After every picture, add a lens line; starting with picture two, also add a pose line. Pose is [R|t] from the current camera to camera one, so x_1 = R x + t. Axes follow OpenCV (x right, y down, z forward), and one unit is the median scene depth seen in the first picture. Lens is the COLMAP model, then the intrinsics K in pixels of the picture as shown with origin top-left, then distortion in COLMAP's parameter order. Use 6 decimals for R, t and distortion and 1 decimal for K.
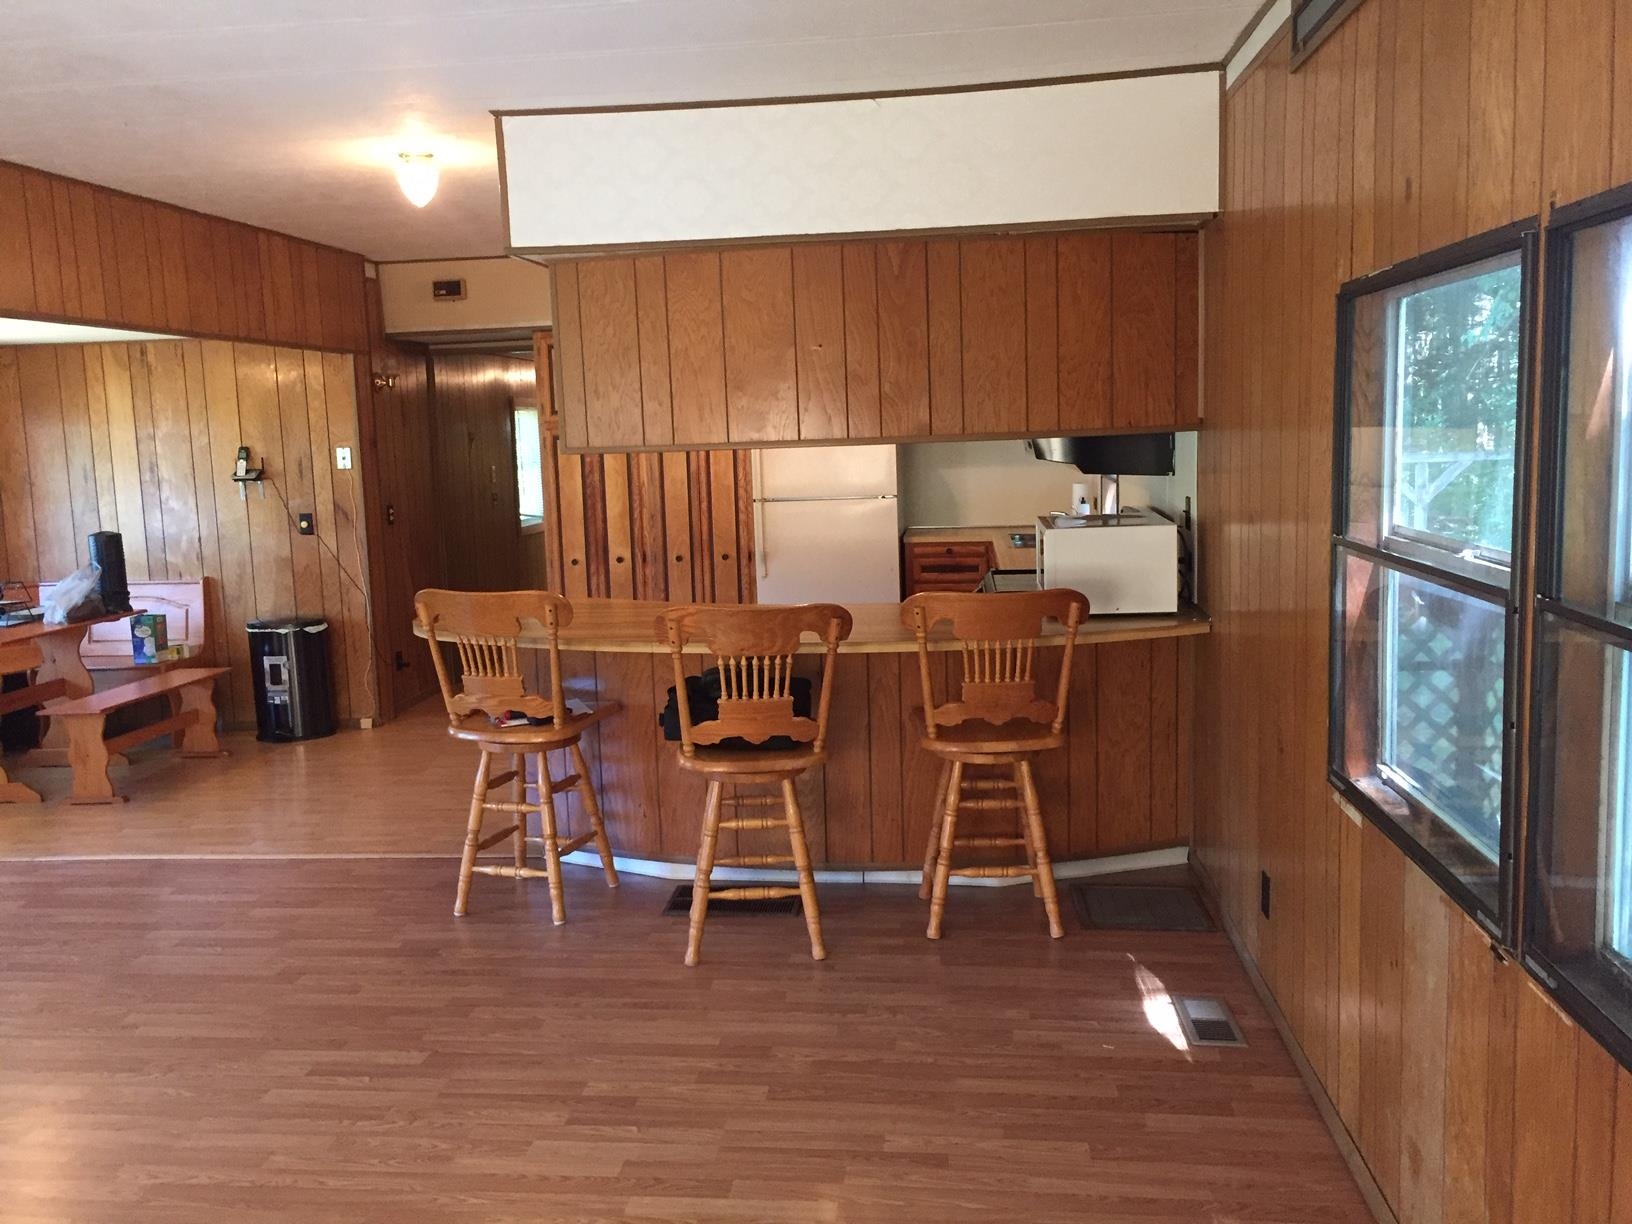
lens RADIAL K [[1389.8, 0, 818.1], [0, 1389.8, 613.0], [0, 0, 1]] dist [0.067740, -0.088769]
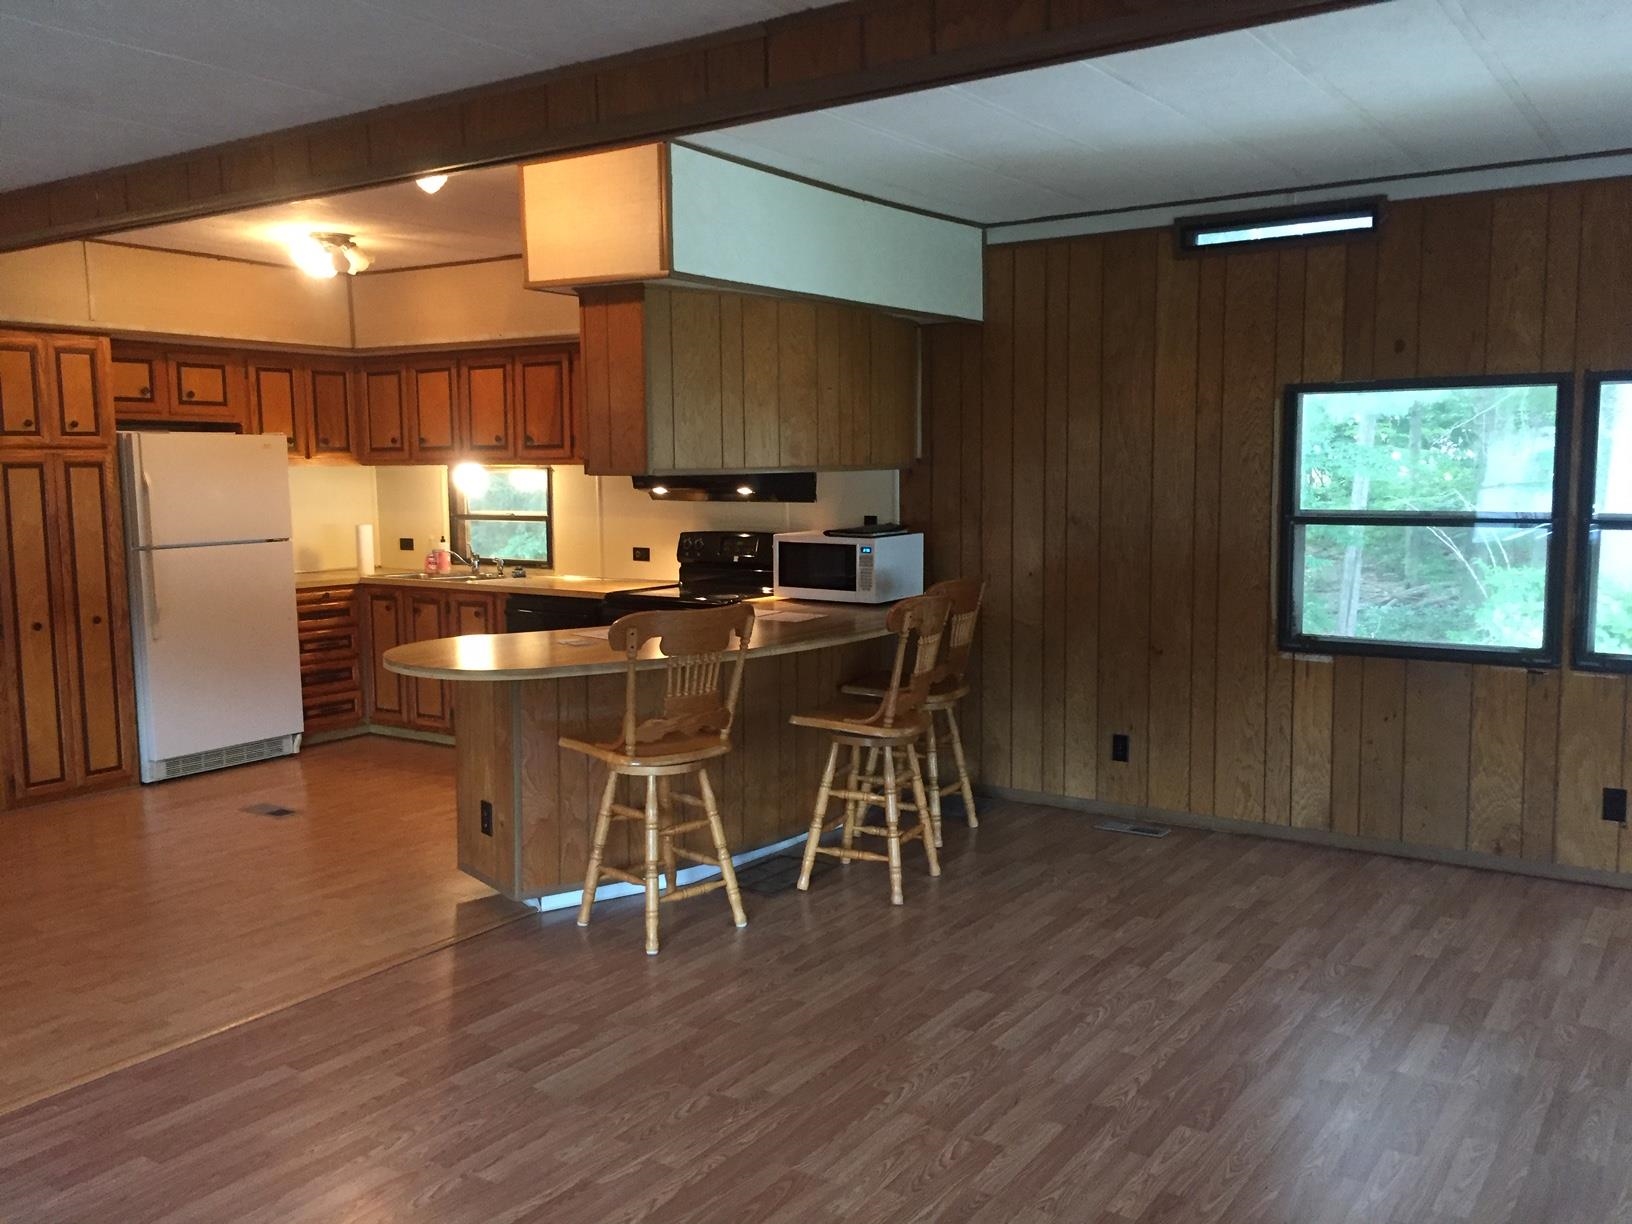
lens RADIAL K [[1389.8, 0, 816.8], [0, 1389.8, 618.6], [0, 0, 1]] dist [0.067740, -0.088769]
pose [[0.470498, -0.072370, 0.879429, -0.646257], [0.113081, 0.993359, 0.021247, -0.012230], [-0.875126, 0.089450, 0.475556, 0.268825]]
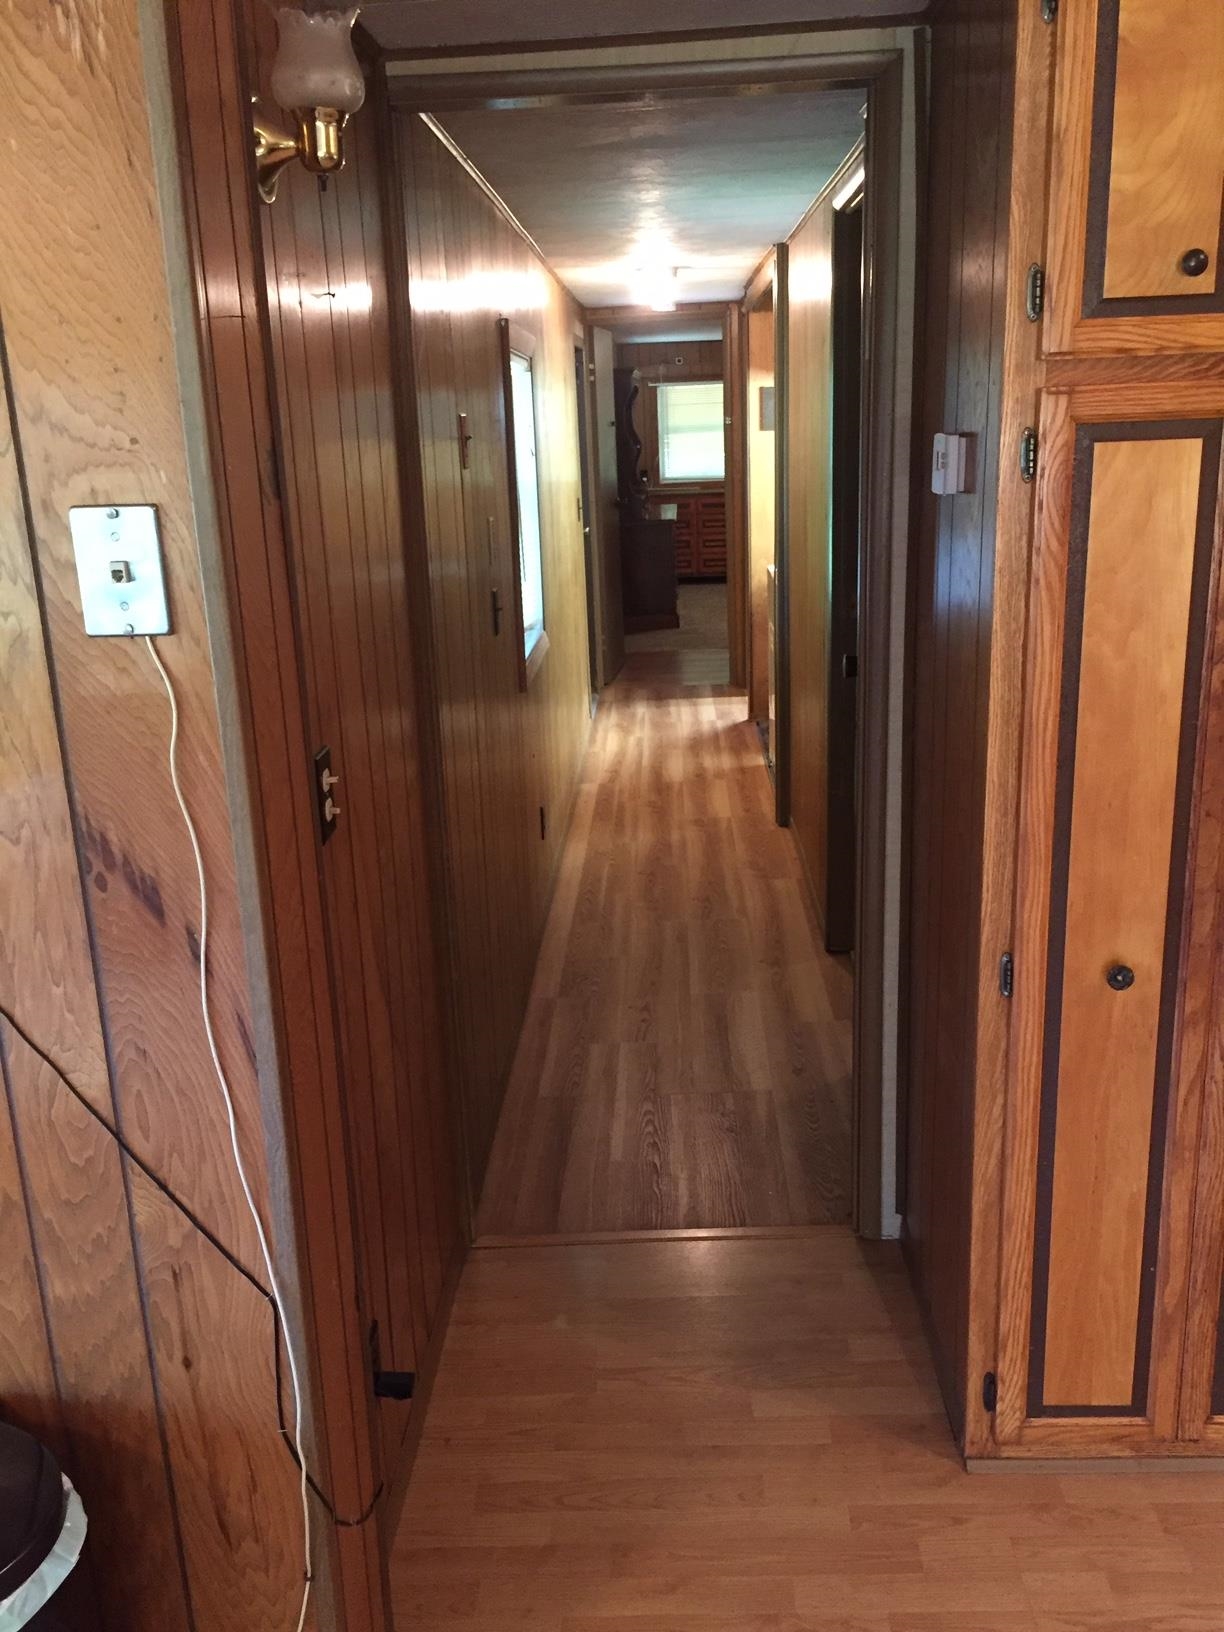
lens RADIAL K [[1389.8, 0, 626.5], [0, 1389.8, 809.3], [0, 0, 1]] dist [0.067740, -0.088769]
pose [[0.997767, -0.023126, 0.062666, -0.301972], [0.014246, 0.990245, 0.138604, -0.109202], [-0.065260, -0.137401, 0.988363, 0.862456]]
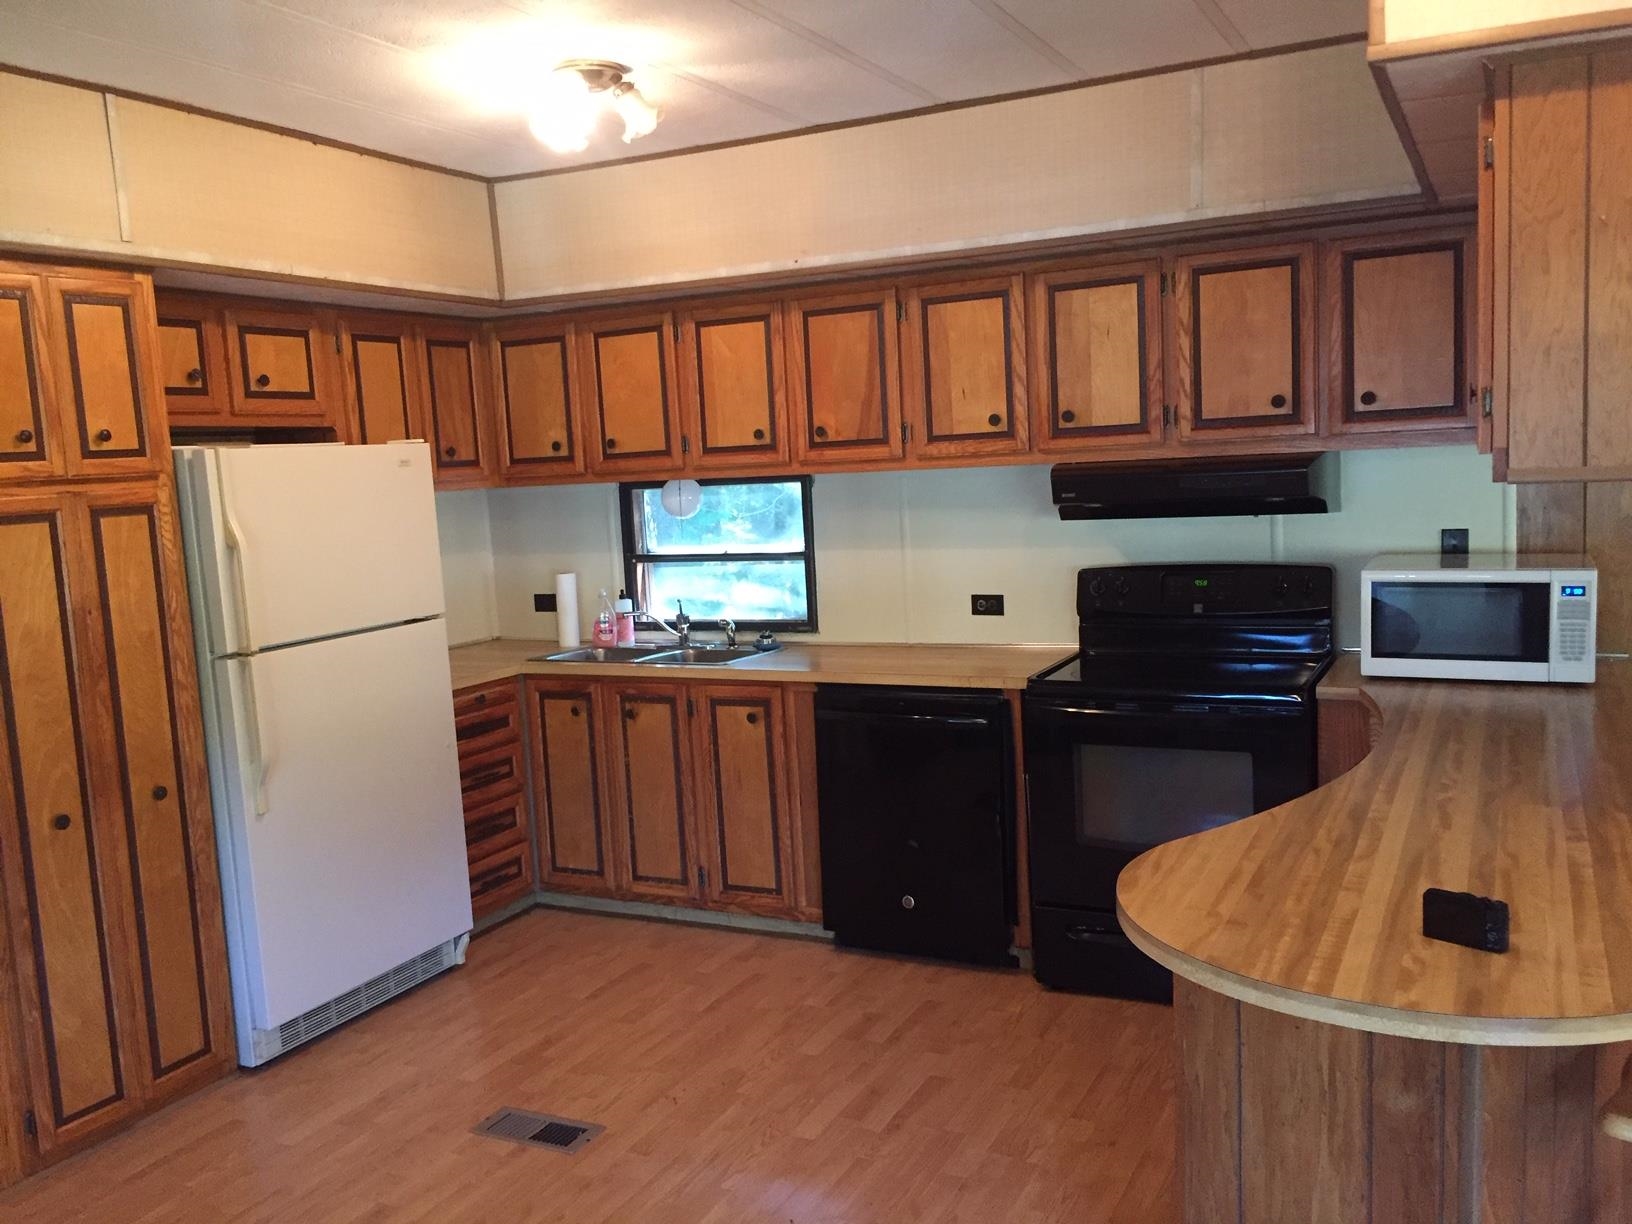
lens RADIAL K [[1389.8, 0, 811.7], [0, 1389.8, 621.2], [0, 0, 1]] dist [0.067740, -0.088769]
pose [[0.355464, -0.100624, 0.929258, -0.441294], [0.166924, 0.985040, 0.042811, -0.086443], [-0.919664, 0.139898, 0.366943, 0.701246]]
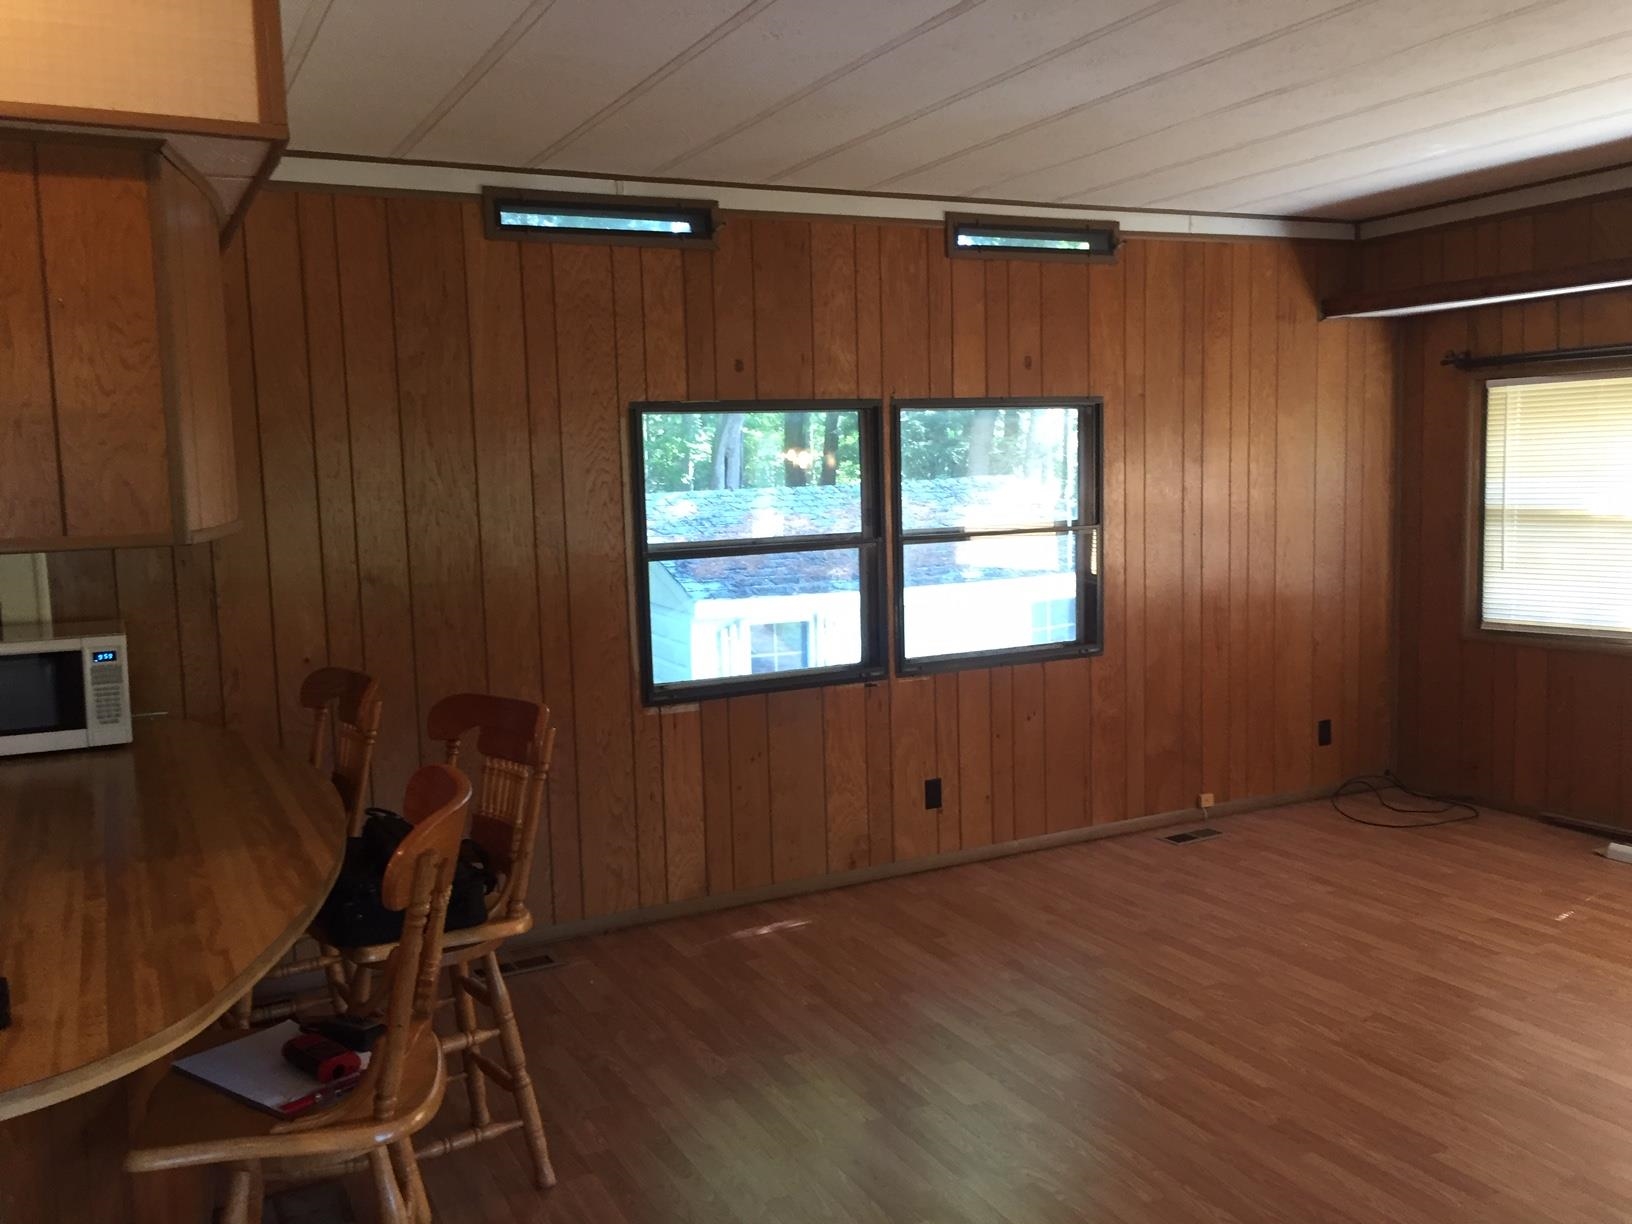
lens RADIAL K [[1389.8, 0, 808.1], [0, 1389.8, 613.0], [0, 0, 1]] dist [0.067740, -0.088769]
pose [[-0.540713, -0.043254, 0.840094, -0.450435], [0.161802, 0.974681, 0.154325, -0.083737], [-0.825499, 0.219374, -0.520025, 0.686069]]
